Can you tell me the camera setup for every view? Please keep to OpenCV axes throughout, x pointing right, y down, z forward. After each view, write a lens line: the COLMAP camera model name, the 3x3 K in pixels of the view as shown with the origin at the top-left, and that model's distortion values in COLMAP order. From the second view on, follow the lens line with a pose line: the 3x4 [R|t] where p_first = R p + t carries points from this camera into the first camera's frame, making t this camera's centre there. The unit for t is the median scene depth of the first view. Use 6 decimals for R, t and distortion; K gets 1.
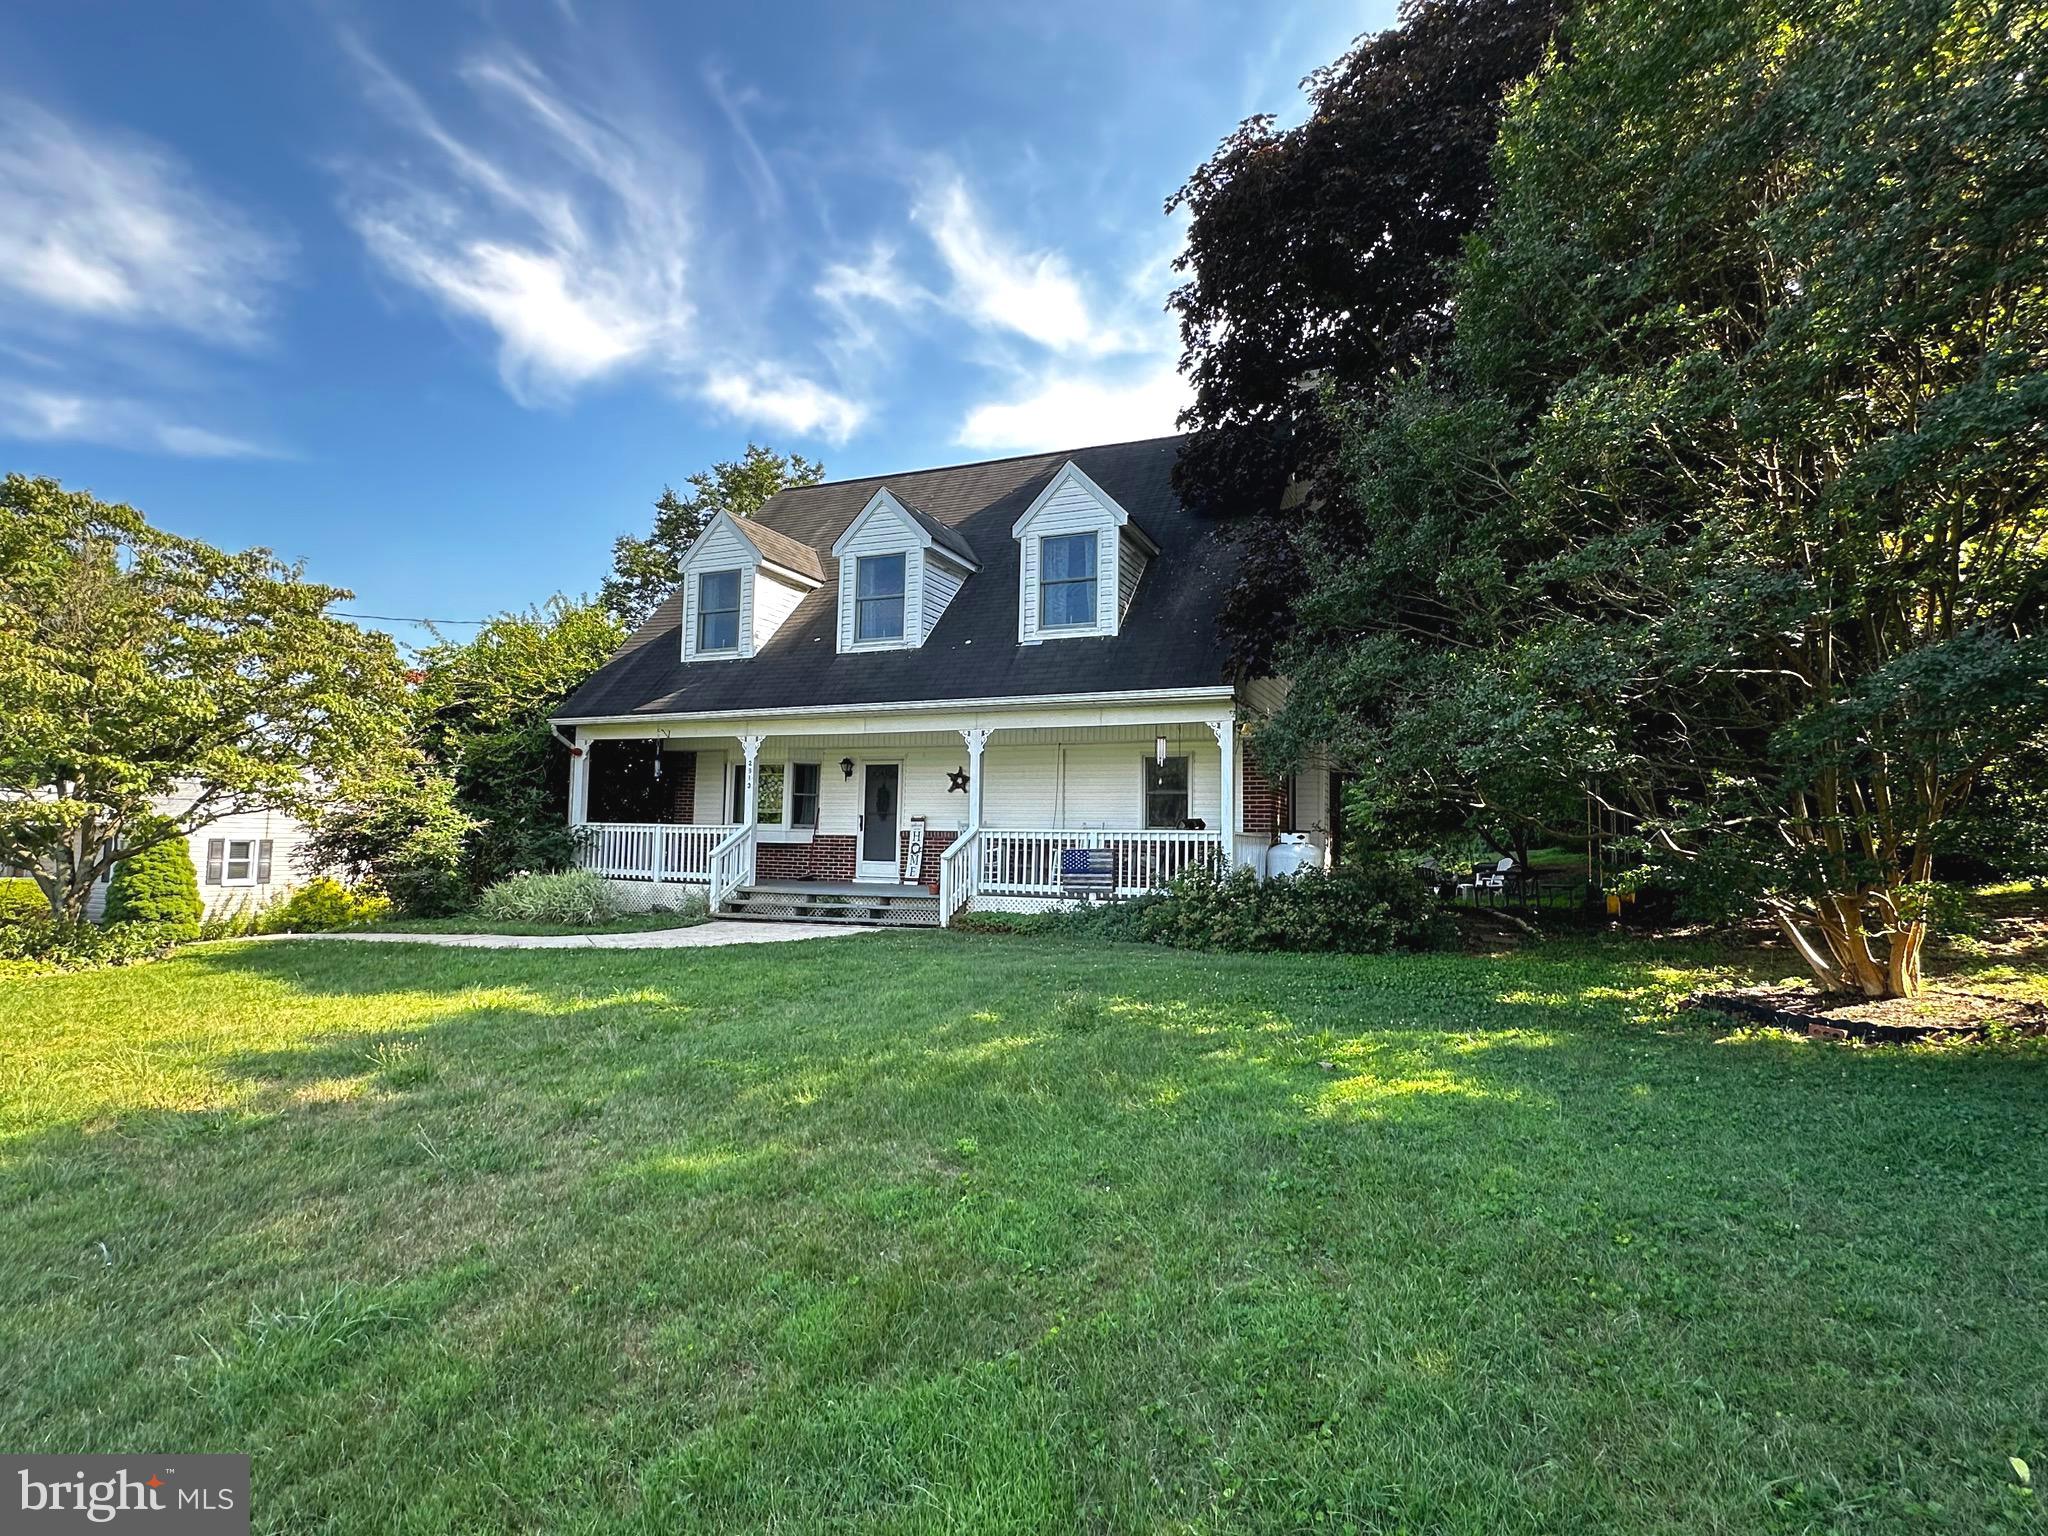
lens RADIAL K [[1064.4, 0, 1004.8], [0, 1064.4, 767.0], [0, 0, 1]] dist [-0.002855, -0.000308]
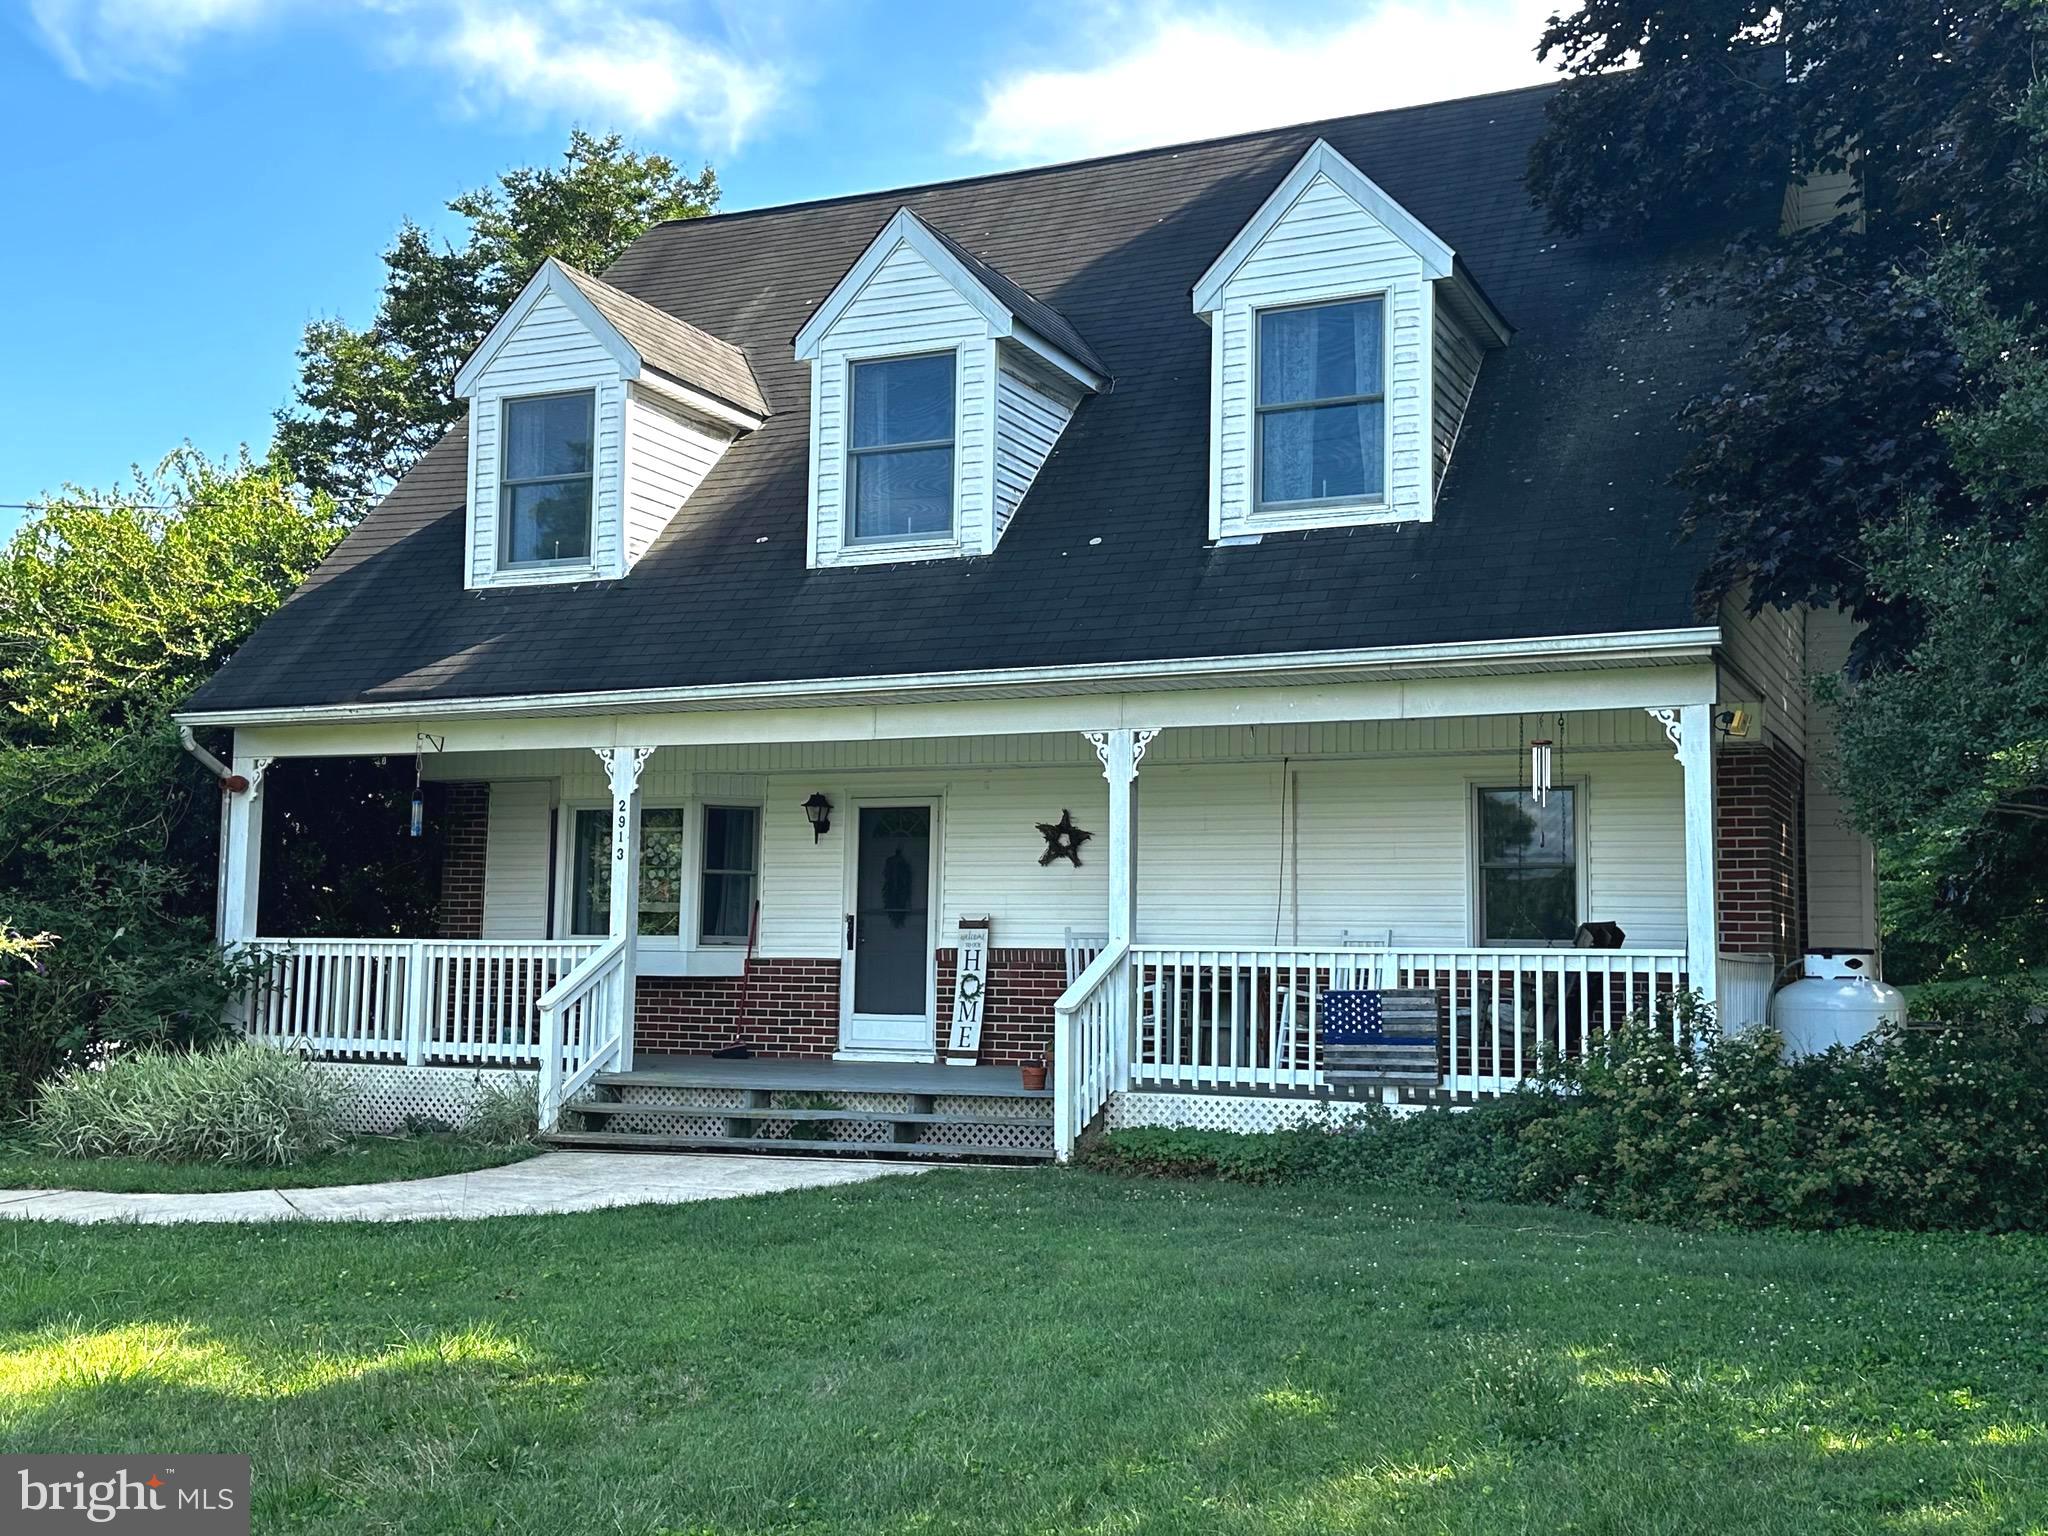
lens RADIAL K [[2181.8, 0, 1014.4], [0, 2181.8, 762.2], [0, 0, 1]] dist [0.098136, 0.000000]
pose [[0.999737, -0.006351, -0.022032, -0.045577], [0.005850, 0.999725, -0.022731, 0.000286], [0.022170, 0.022596, 0.999499, 0.049381]]
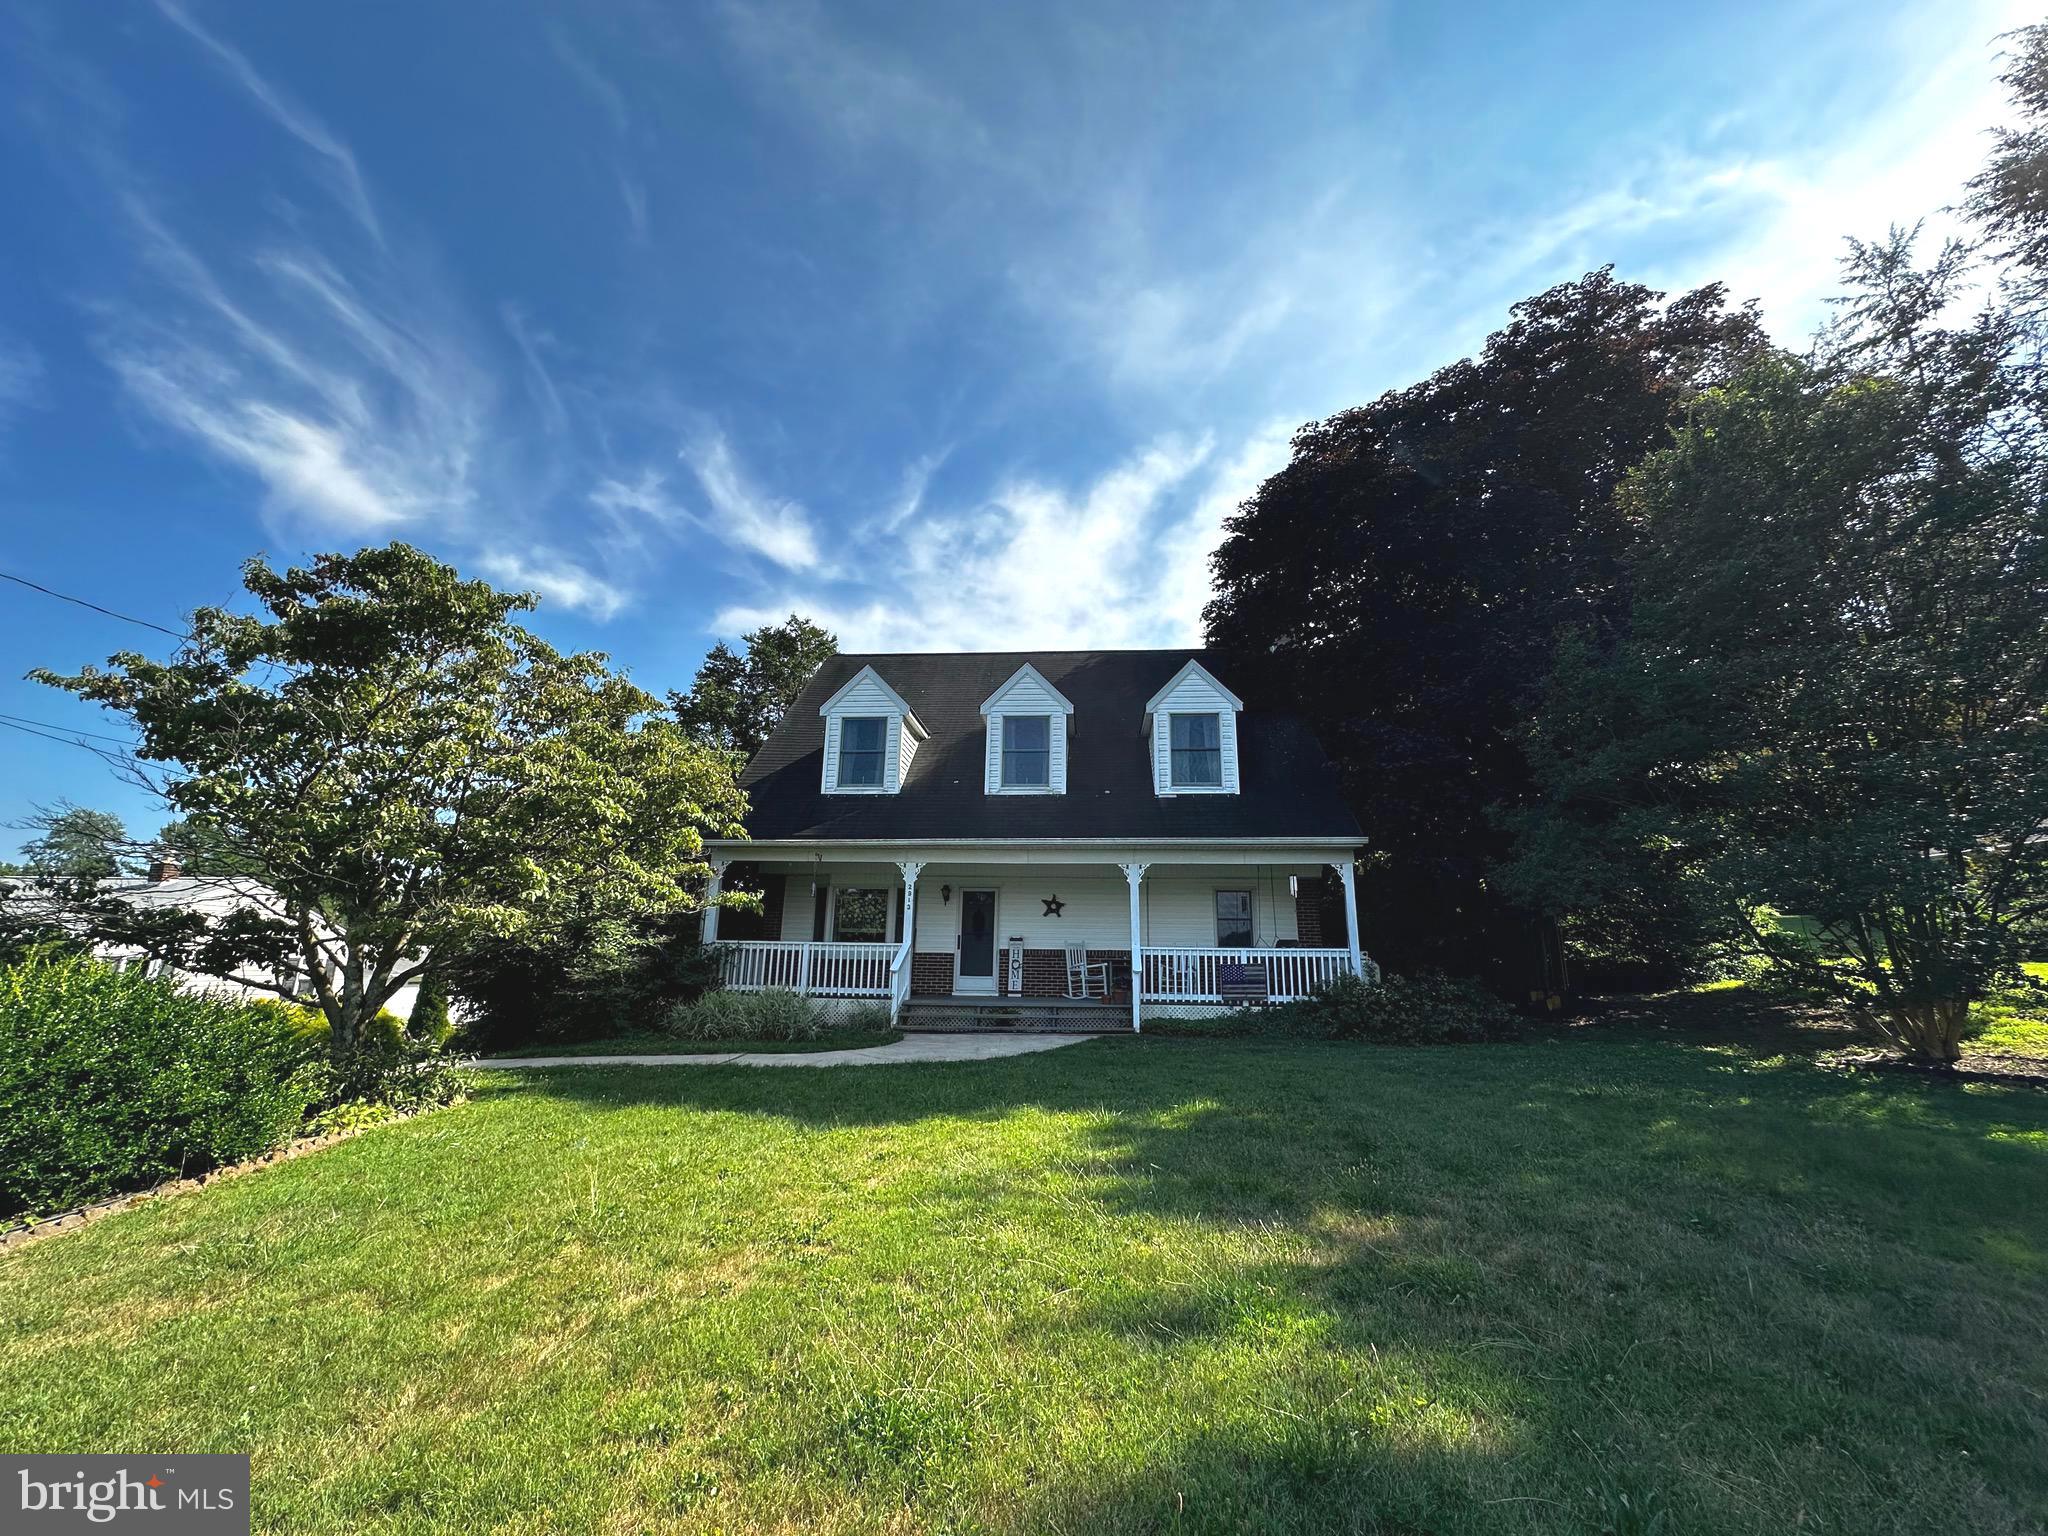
lens RADIAL K [[835.1, 0, 1007.9], [0, 835.1, 767.6], [0, 0, 1]] dist [-0.004421, 0.001788]
pose [[0.946410, 0.072328, 0.314764, -0.409790], [-0.021591, 0.986589, -0.161787, 0.012028], [-0.322245, 0.146321, 0.935280, 0.120830]]
